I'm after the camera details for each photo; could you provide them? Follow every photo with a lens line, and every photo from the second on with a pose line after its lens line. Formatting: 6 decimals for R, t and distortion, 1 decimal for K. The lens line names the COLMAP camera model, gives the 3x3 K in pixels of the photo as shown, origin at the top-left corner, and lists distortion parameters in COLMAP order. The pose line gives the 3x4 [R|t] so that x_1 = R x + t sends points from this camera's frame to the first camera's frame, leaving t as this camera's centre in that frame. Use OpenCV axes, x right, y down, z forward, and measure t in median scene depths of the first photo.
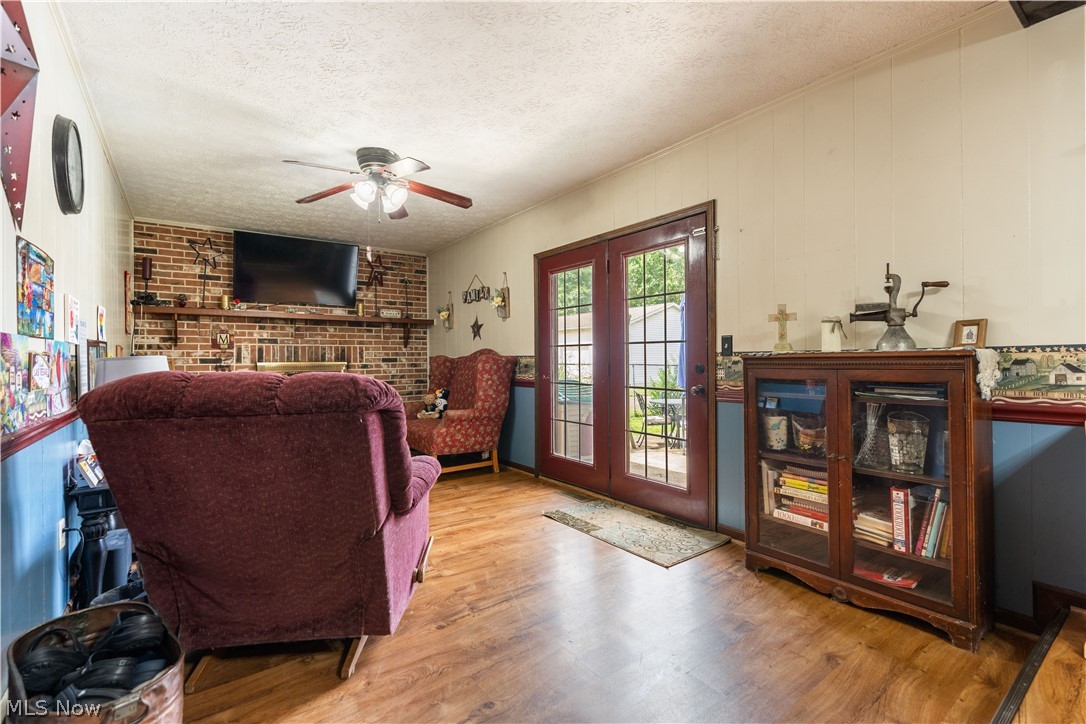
lens RADIAL K [[488.8, 0, 544.8], [0, 488.8, 358.6], [0, 0, 1]] dist [-0.010099, 0.004260]
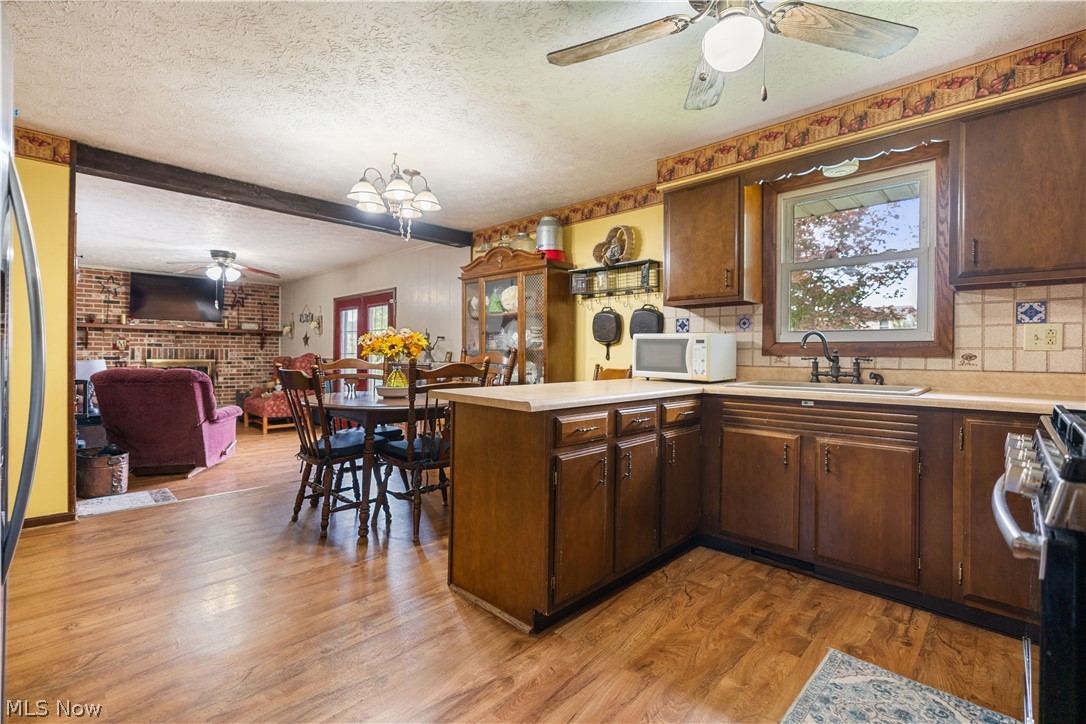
lens RADIAL K [[488.8, 0, 546.5], [0, 488.8, 356.6], [0, 0, 1]] dist [-0.010099, 0.004260]
pose [[0.986100, 0.015651, 0.165413, 0.396970], [-0.016451, 0.999859, 0.003464, -0.028771], [-0.165336, -0.006137, 0.986218, -0.719957]]
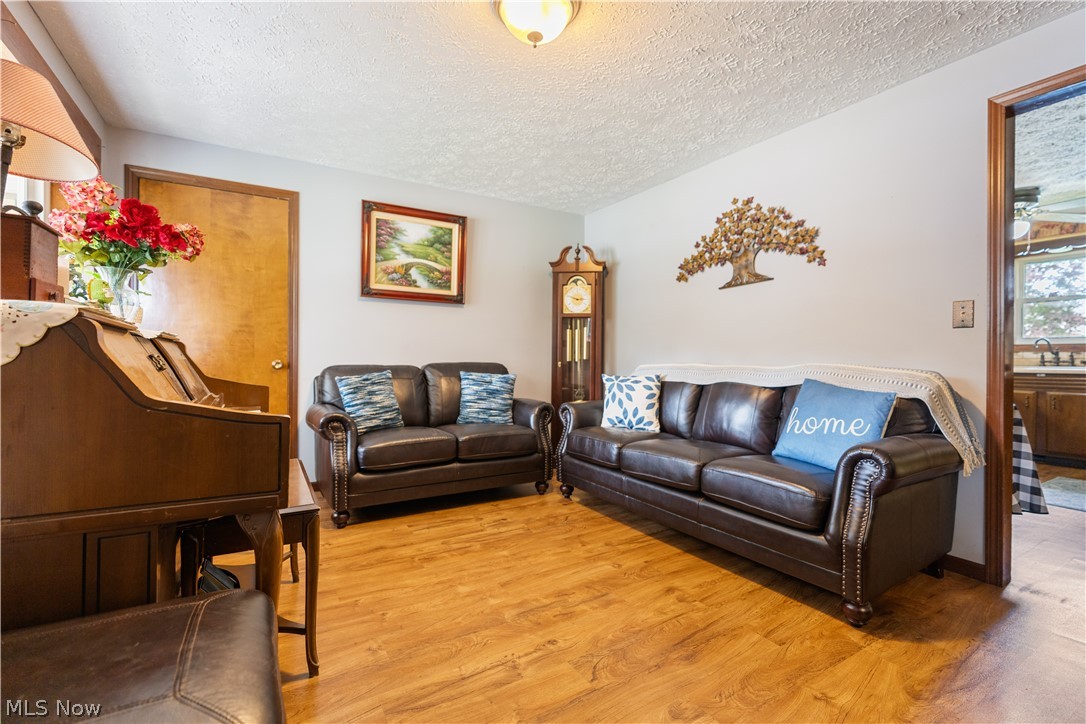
lens RADIAL K [[488.8, 0, 538.8], [0, 488.8, 354.4], [0, 0, 1]] dist [-0.010099, 0.004260]
pose [[0.995485, 0.013494, -0.093953, -0.164992], [-0.013223, 0.999906, 0.003510, -0.016362], [0.093992, -0.002252, 0.995570, -1.335521]]
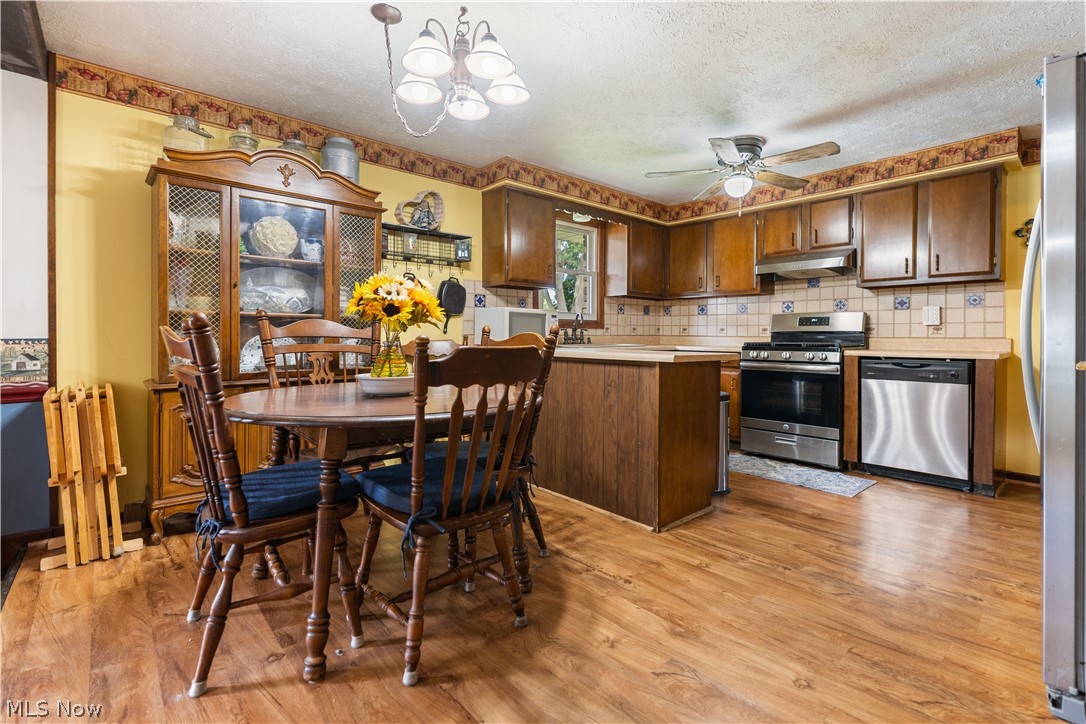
lens RADIAL K [[488.8, 0, 547.8], [0, 488.8, 339.6], [0, 0, 1]] dist [-0.010099, 0.004260]
pose [[-0.089650, 0.000699, 0.995973, -0.112706], [-0.001159, 0.999999, -0.000807, -0.009694], [-0.995973, -0.001226, -0.089649, -0.088056]]
